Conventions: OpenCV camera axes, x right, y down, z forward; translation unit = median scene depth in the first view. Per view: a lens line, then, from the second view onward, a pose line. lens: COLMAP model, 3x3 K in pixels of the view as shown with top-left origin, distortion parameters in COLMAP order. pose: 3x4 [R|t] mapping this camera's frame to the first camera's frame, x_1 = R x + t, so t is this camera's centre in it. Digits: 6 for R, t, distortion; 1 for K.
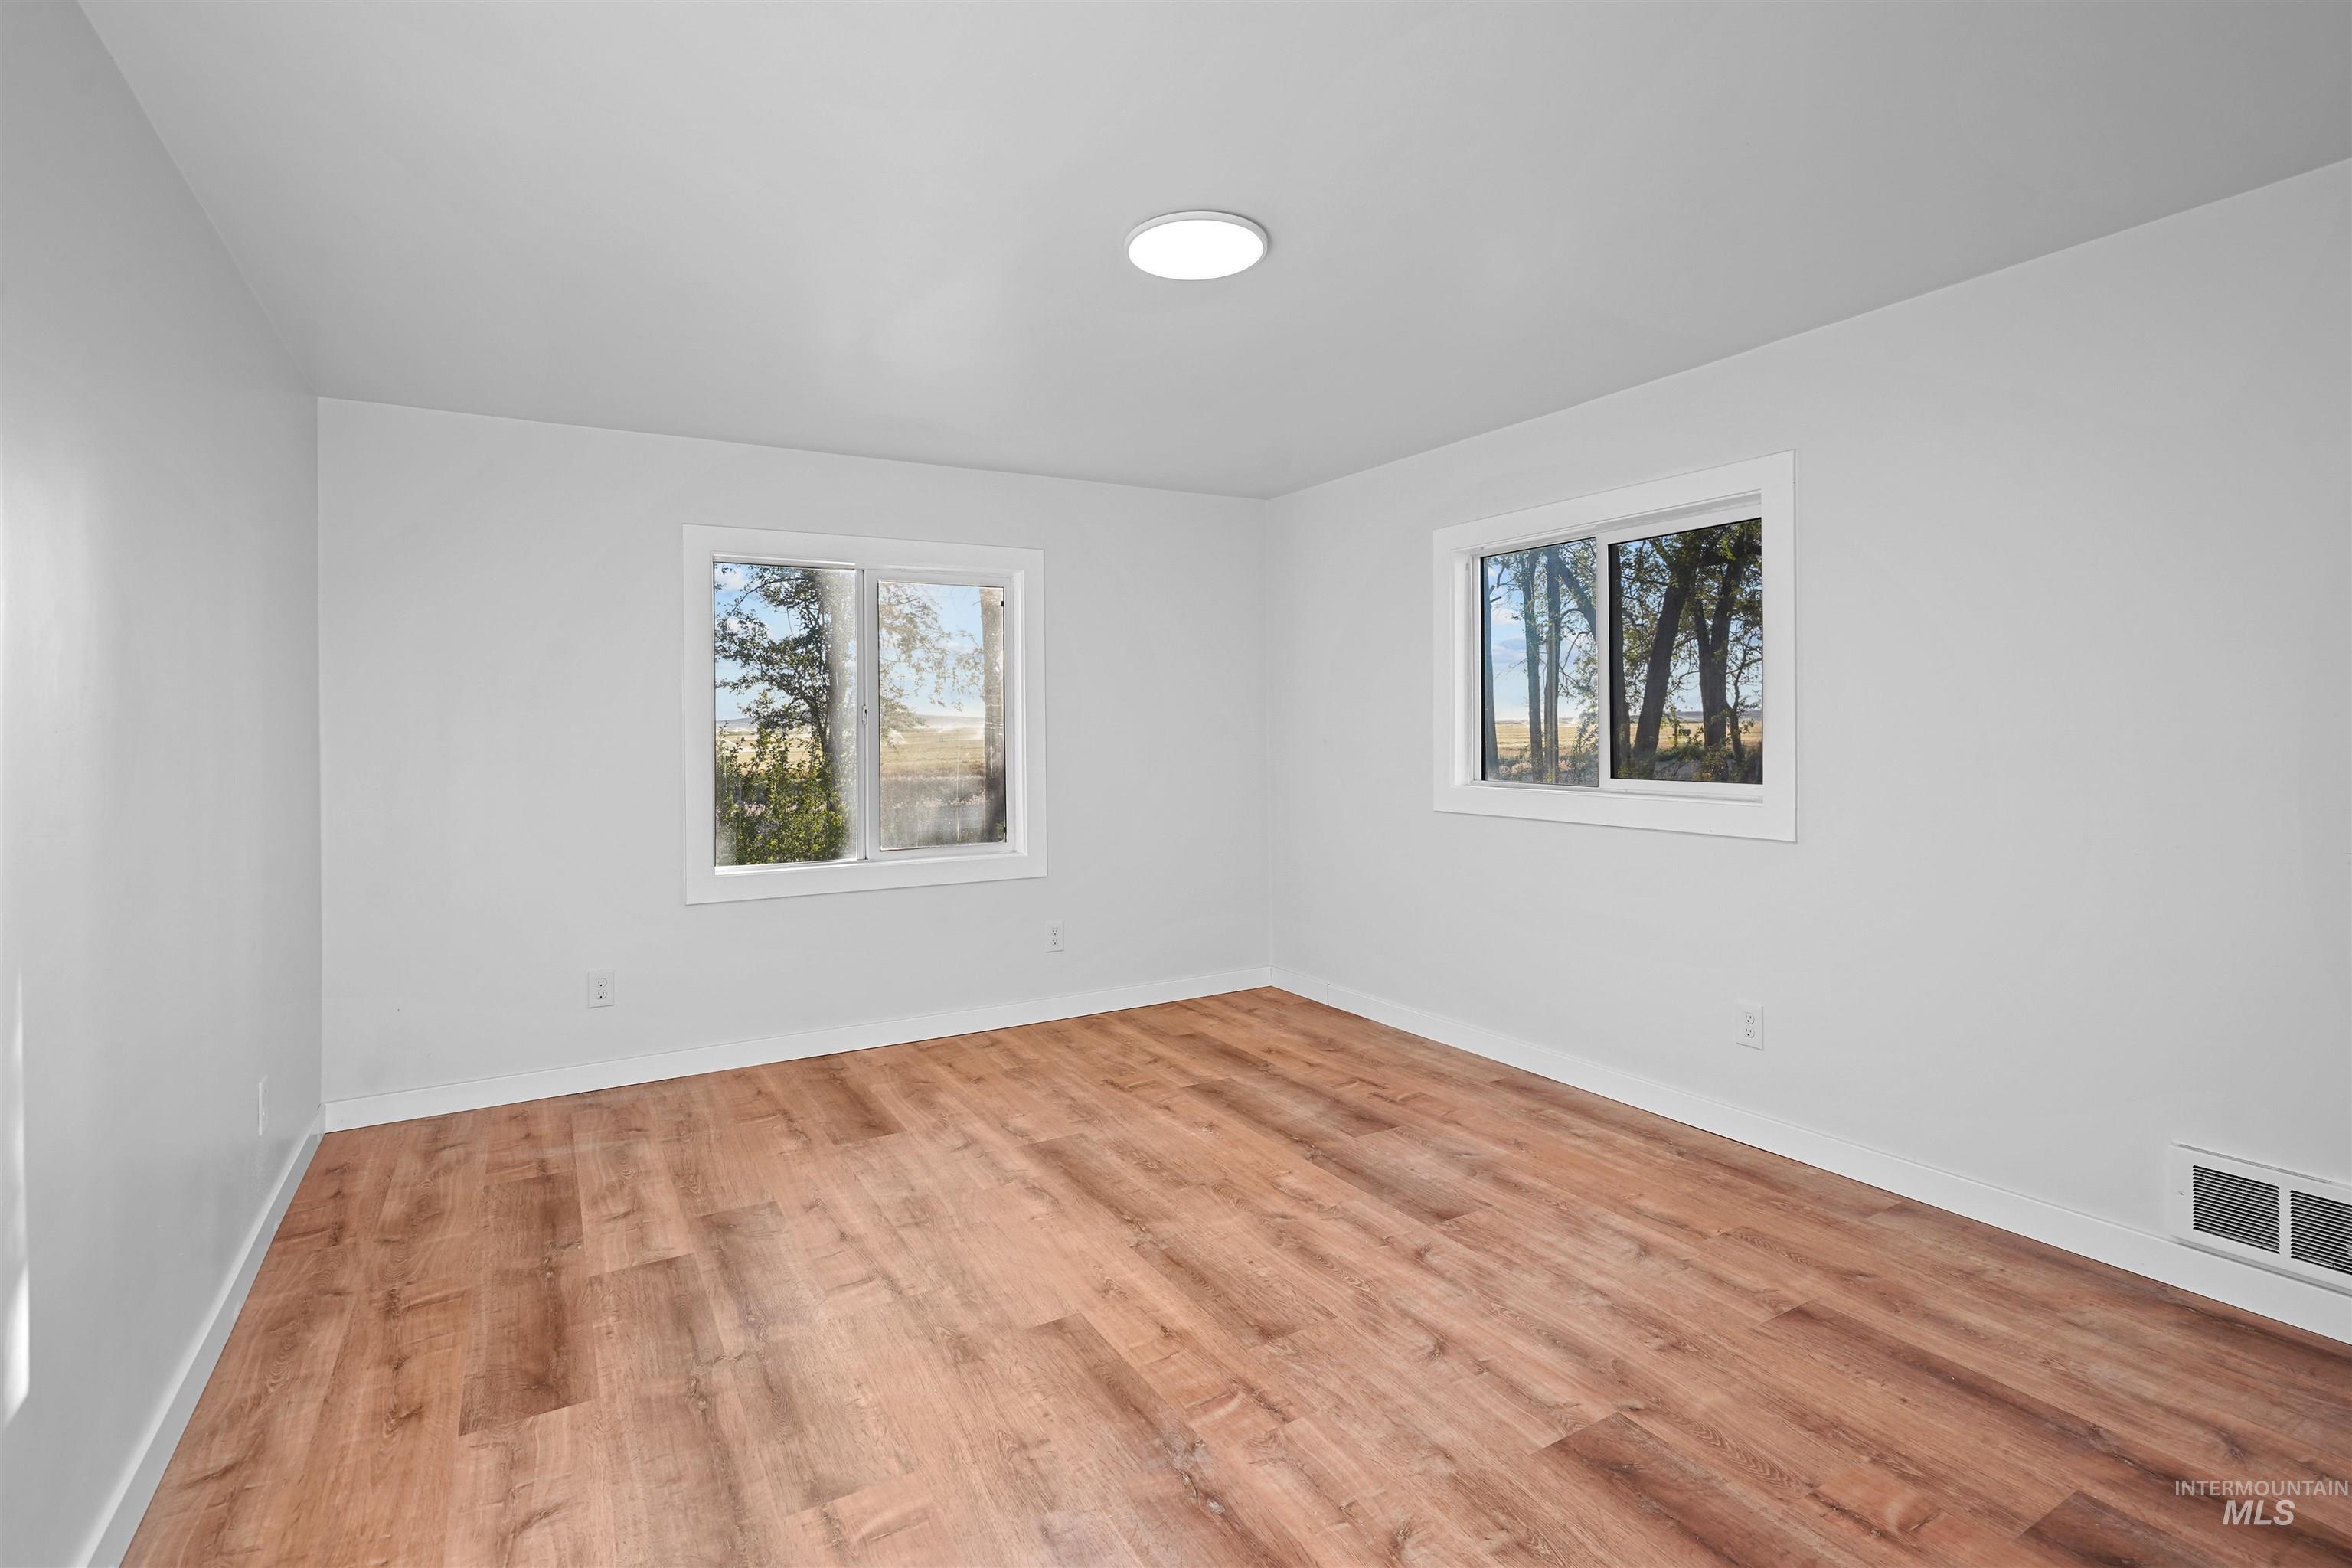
lens RADIAL K [[1094.6, 0, 1179.1], [0, 1094.6, 774.9], [0, 0, 1]] dist [-0.010872, 0.000656]
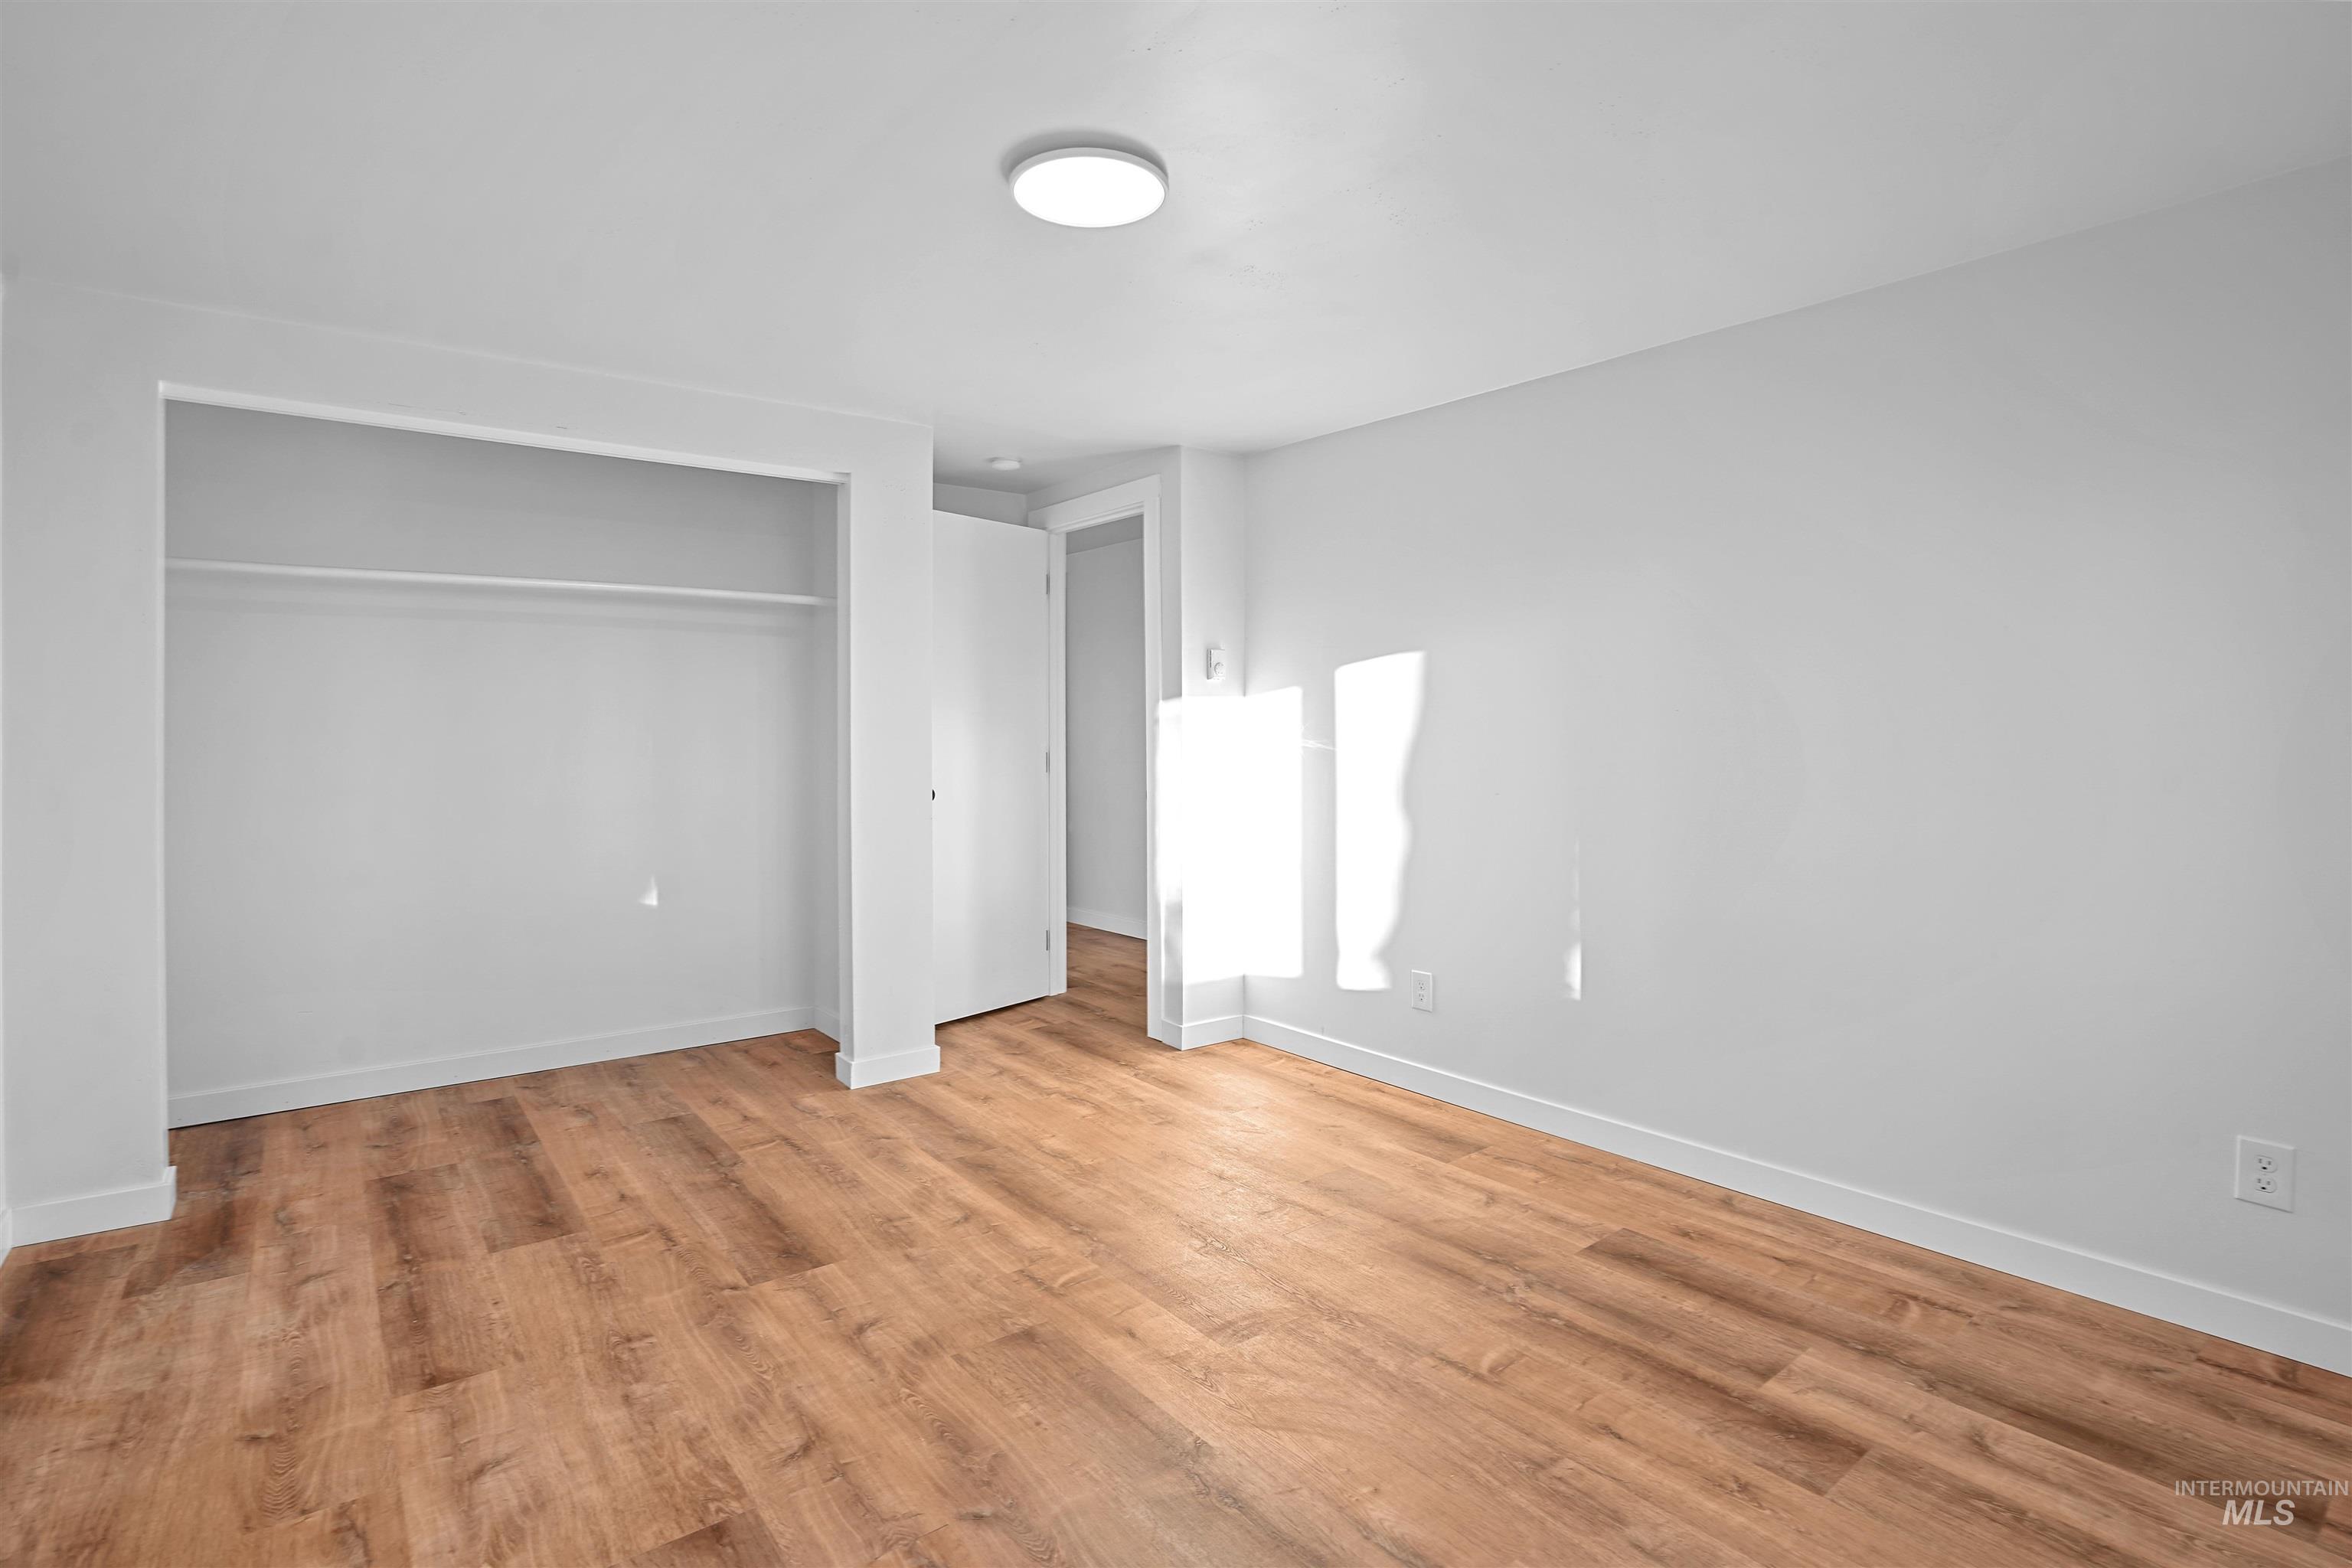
lens RADIAL K [[1094.6, 0, 1172.1], [0, 1094.6, 777.0], [0, 0, 1]] dist [-0.010872, 0.000656]
pose [[-0.989750, 0.024129, -0.140761, 0.079354], [0.011610, 0.995956, 0.089084, -0.083707], [0.142341, 0.086537, -0.986028, 1.982354]]
